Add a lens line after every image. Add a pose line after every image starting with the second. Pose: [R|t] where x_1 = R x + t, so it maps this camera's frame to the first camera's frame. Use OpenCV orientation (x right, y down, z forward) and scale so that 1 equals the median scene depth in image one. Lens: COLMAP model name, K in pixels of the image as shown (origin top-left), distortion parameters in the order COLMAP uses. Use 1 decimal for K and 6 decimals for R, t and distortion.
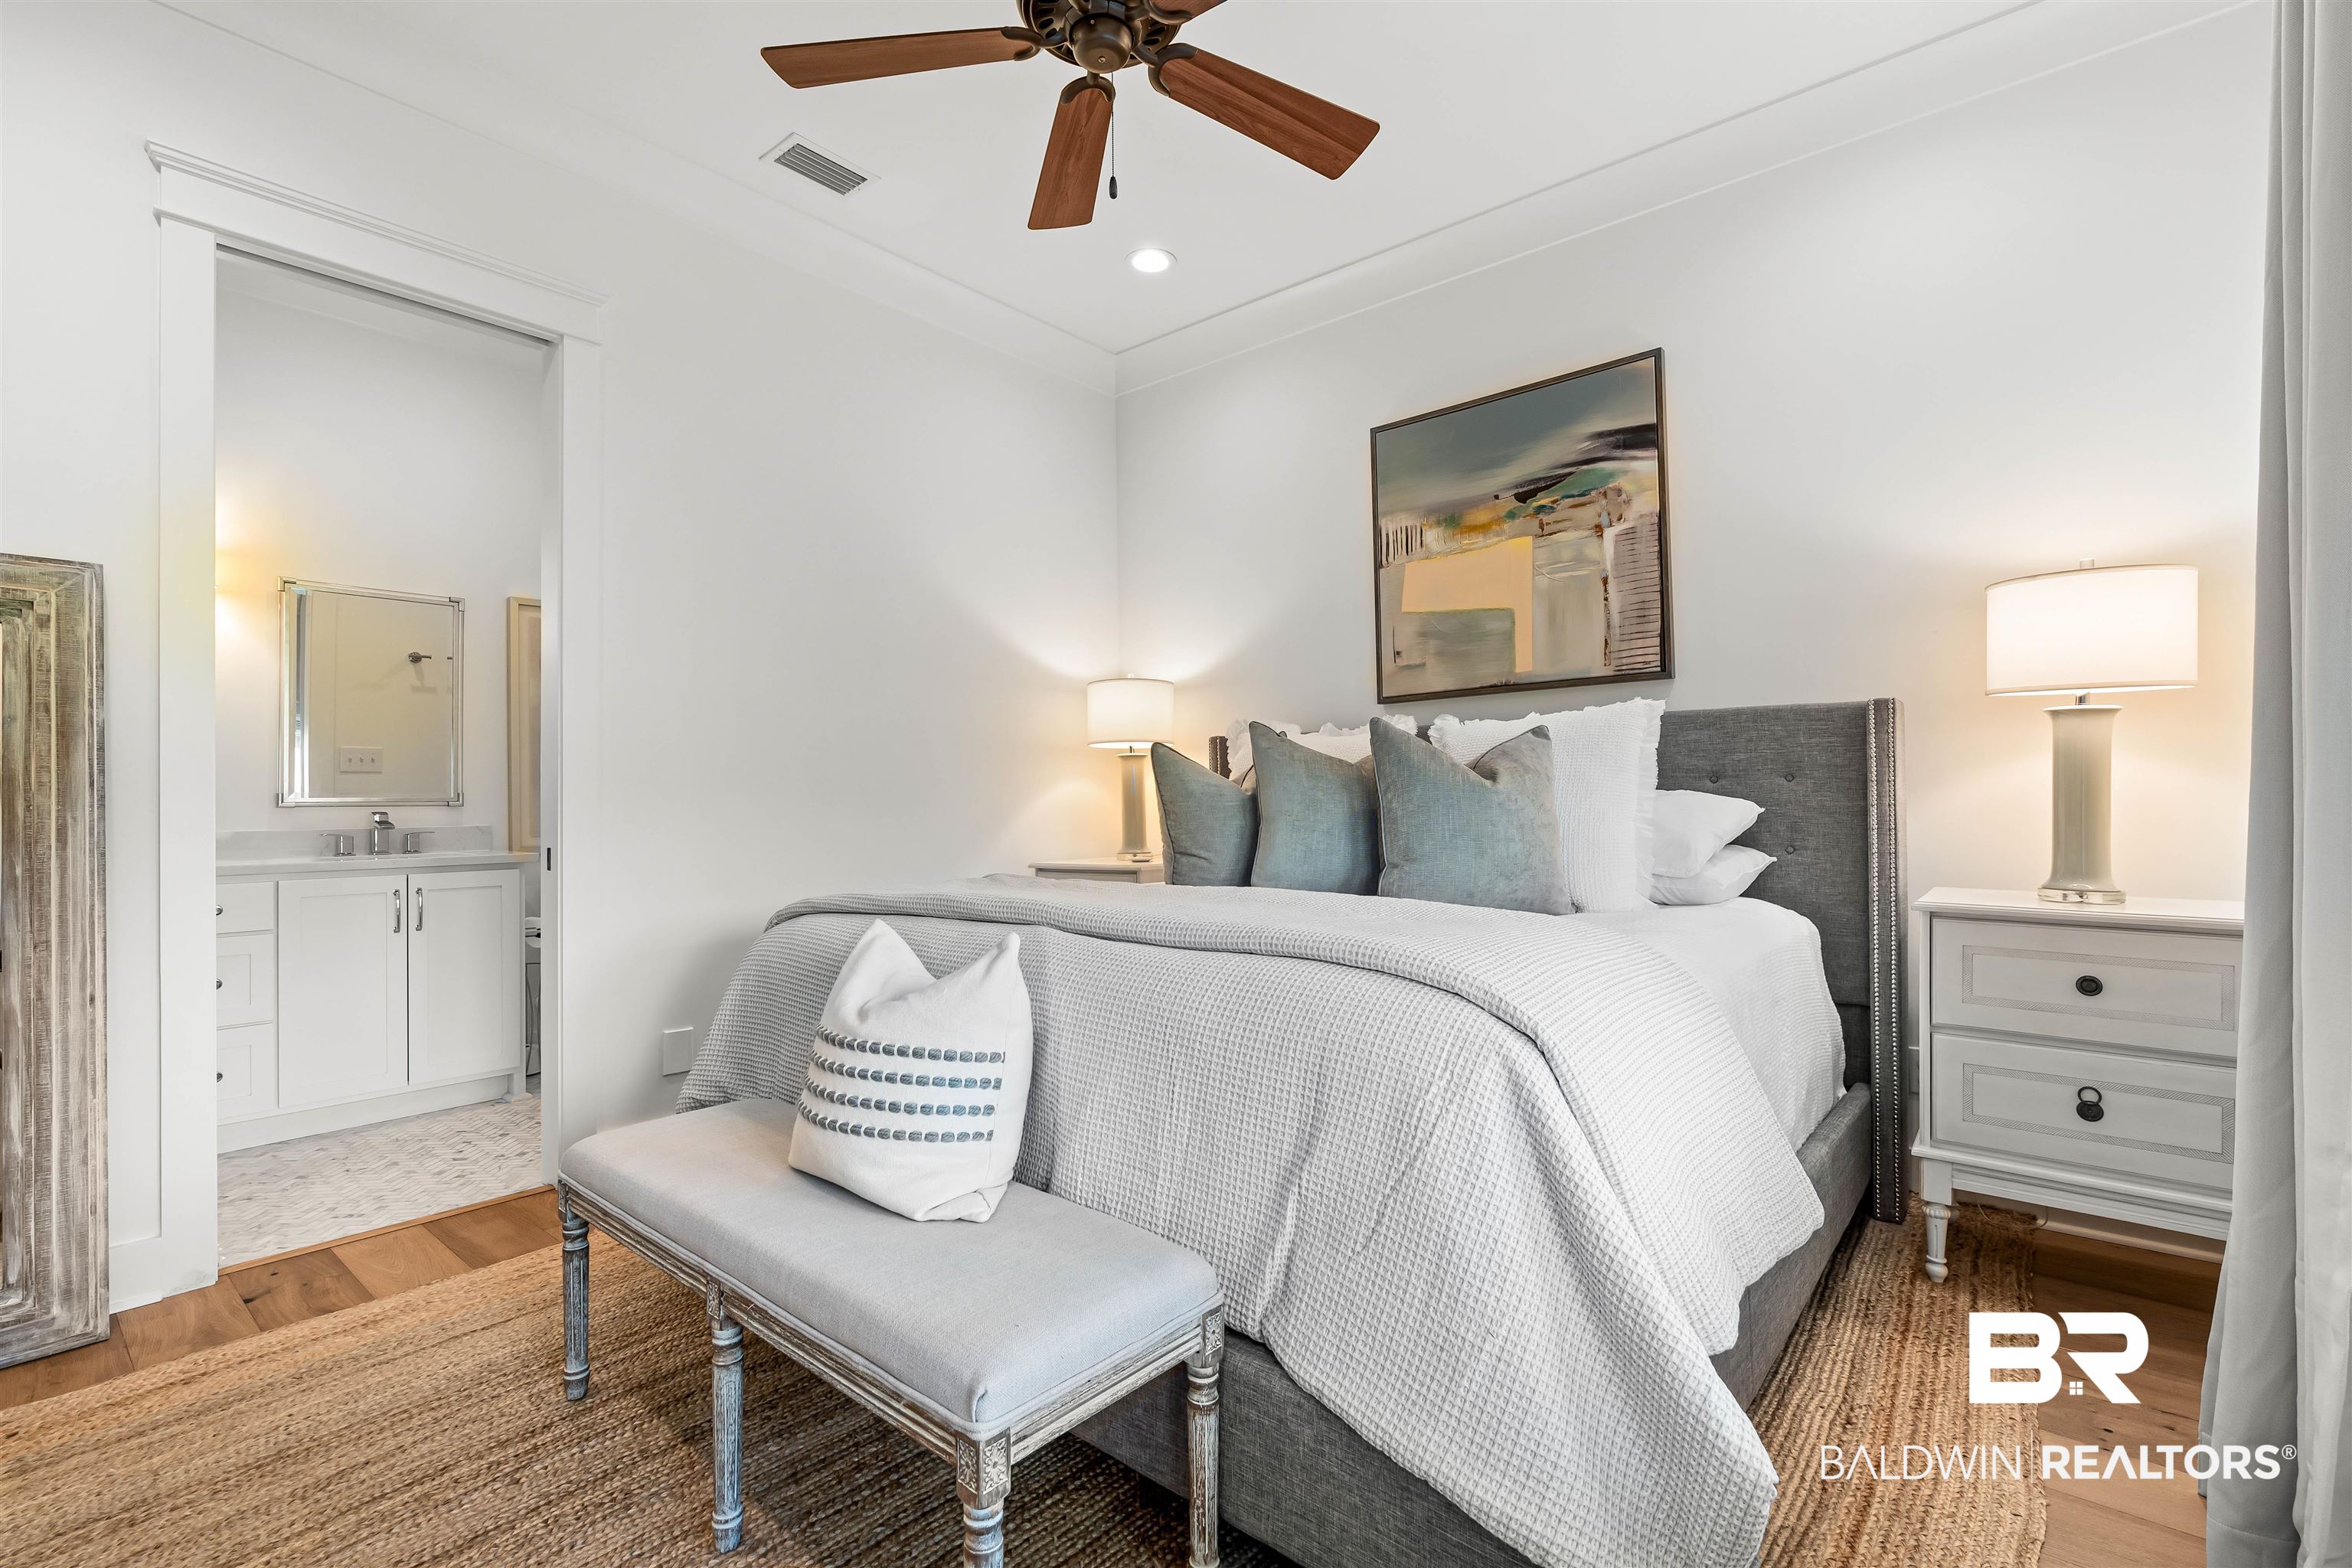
lens RADIAL K [[1044.6, 0, 1184.8], [0, 1044.6, 784.7], [0, 0, 1]] dist [0.013067, -0.000451]
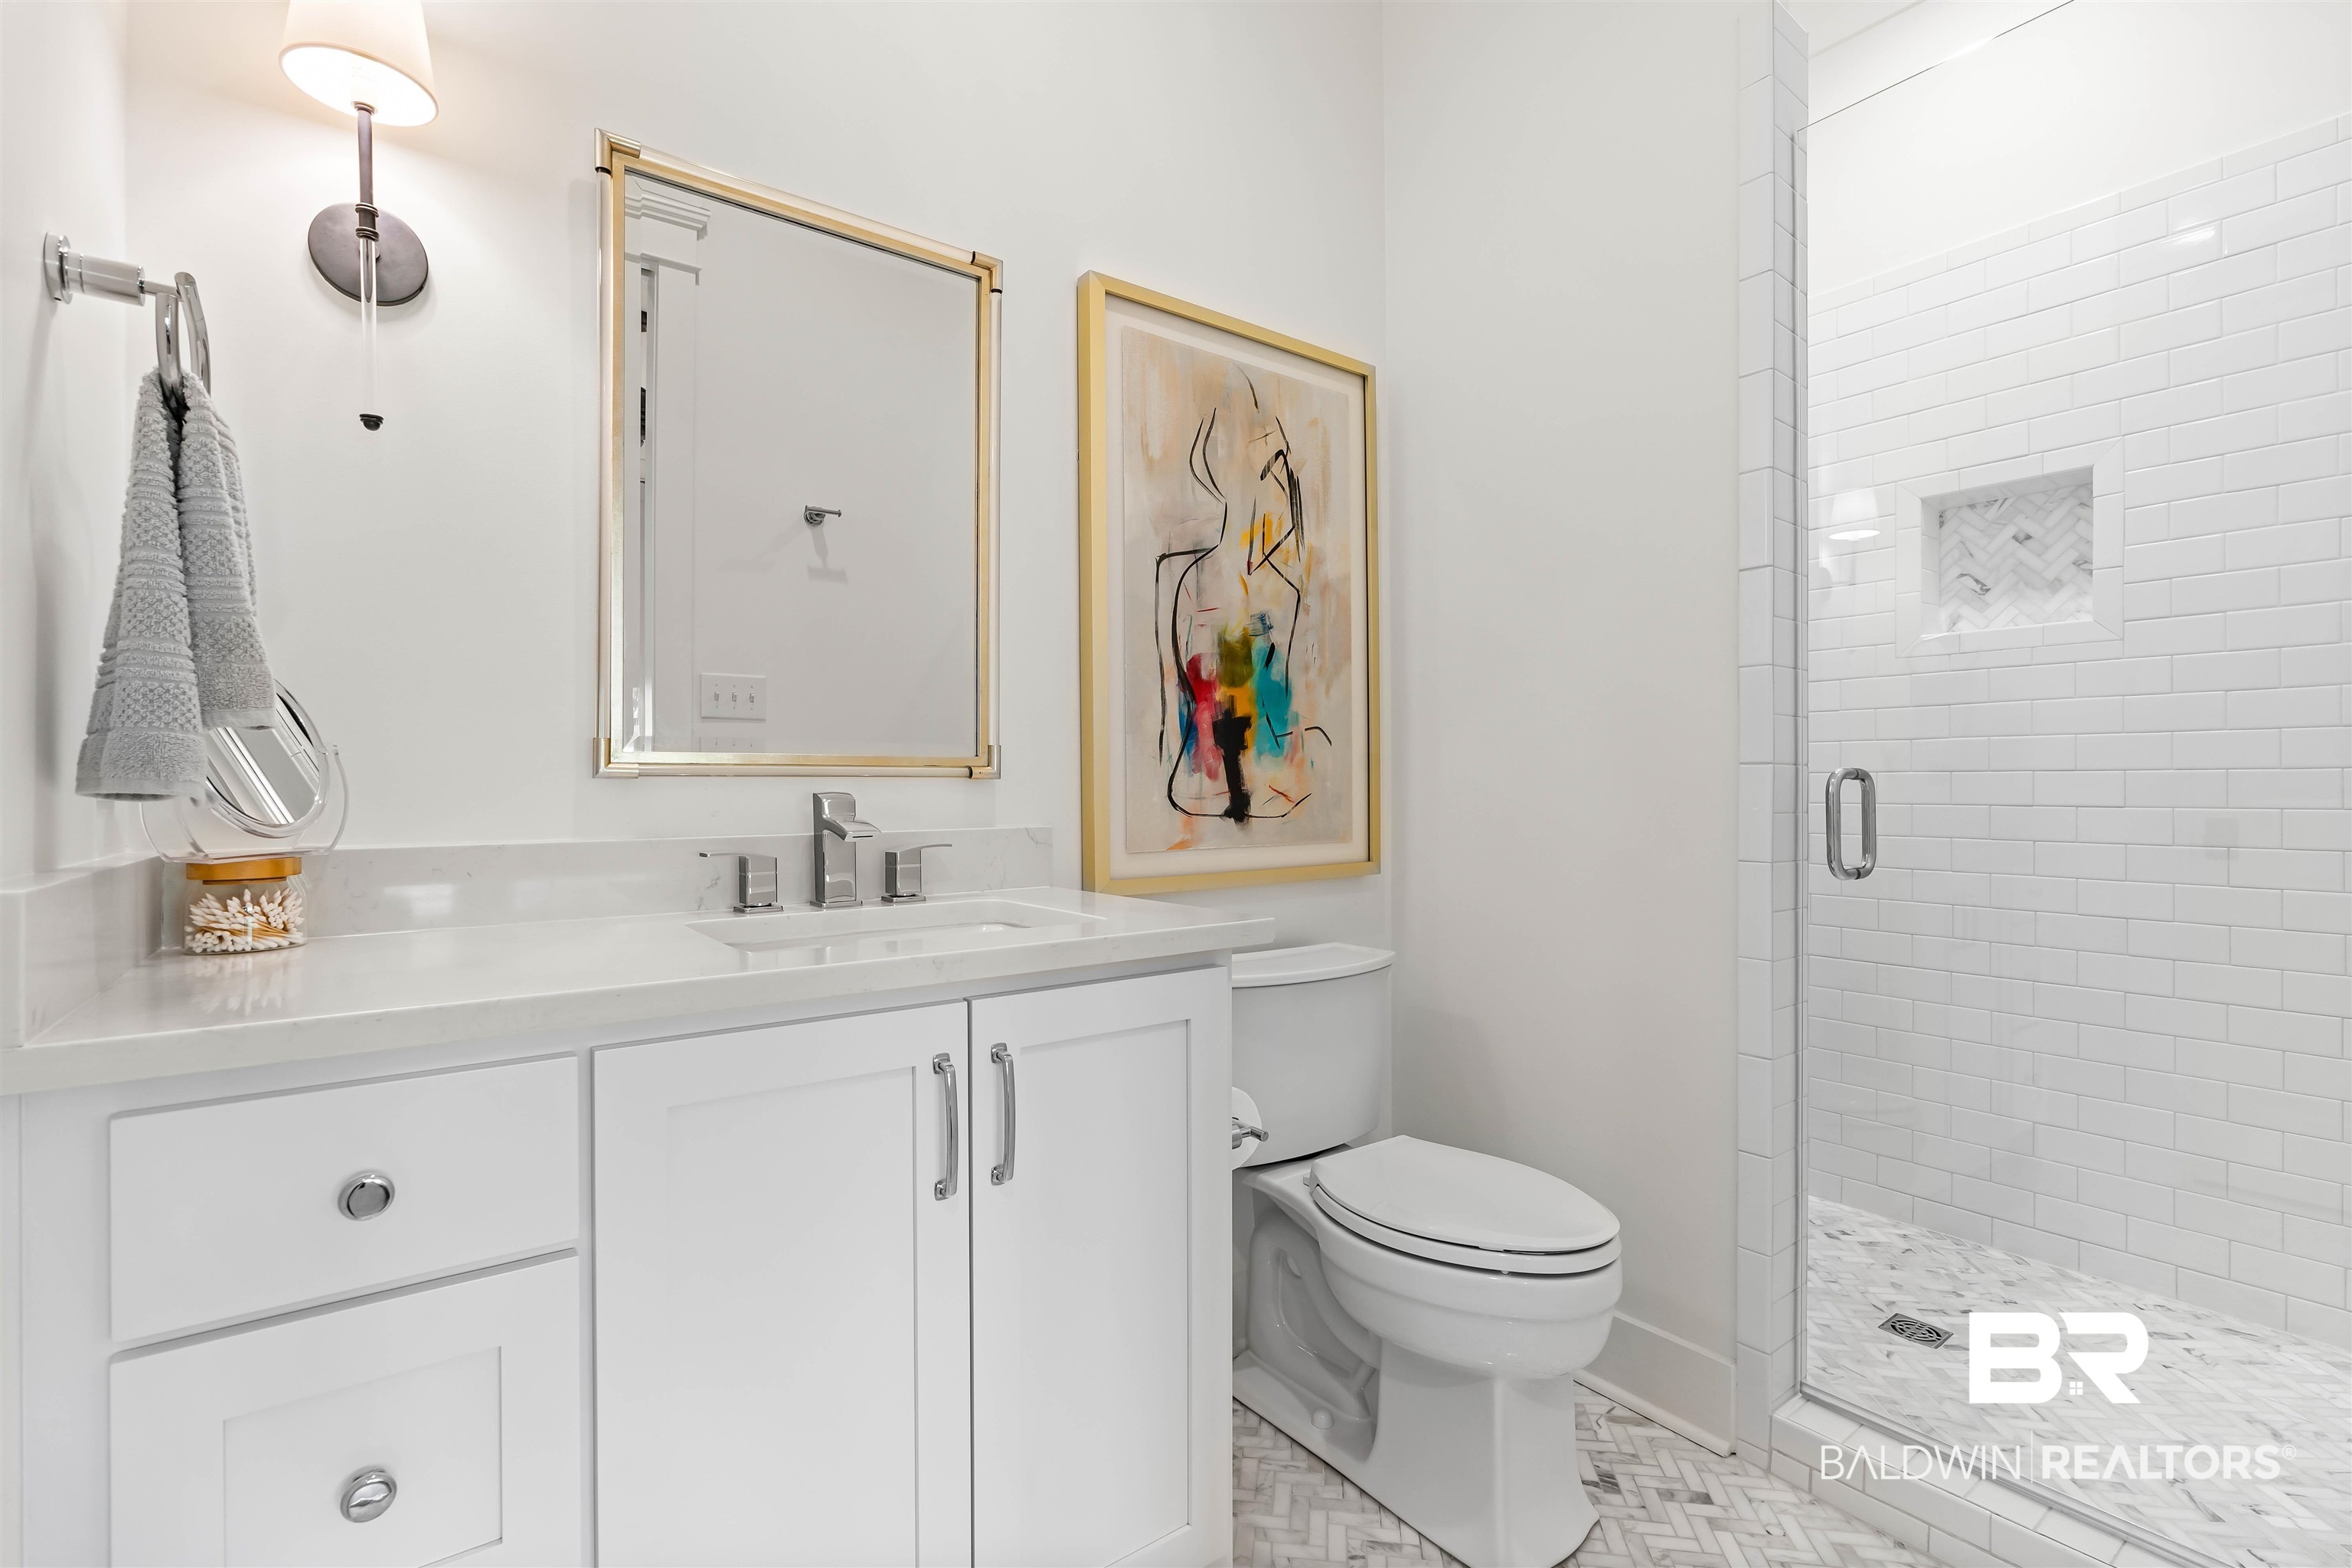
lens RADIAL K [[1044.6, 0, 1184.8], [0, 1044.6, 784.7], [0, 0, 1]] dist [0.013067, -0.000451]
pose [[0.980378, 0.007707, -0.196978, -0.219718], [-0.007231, 0.999969, 0.003132, 0.008115], [0.196996, -0.001646, 0.980403, 0.255193]]
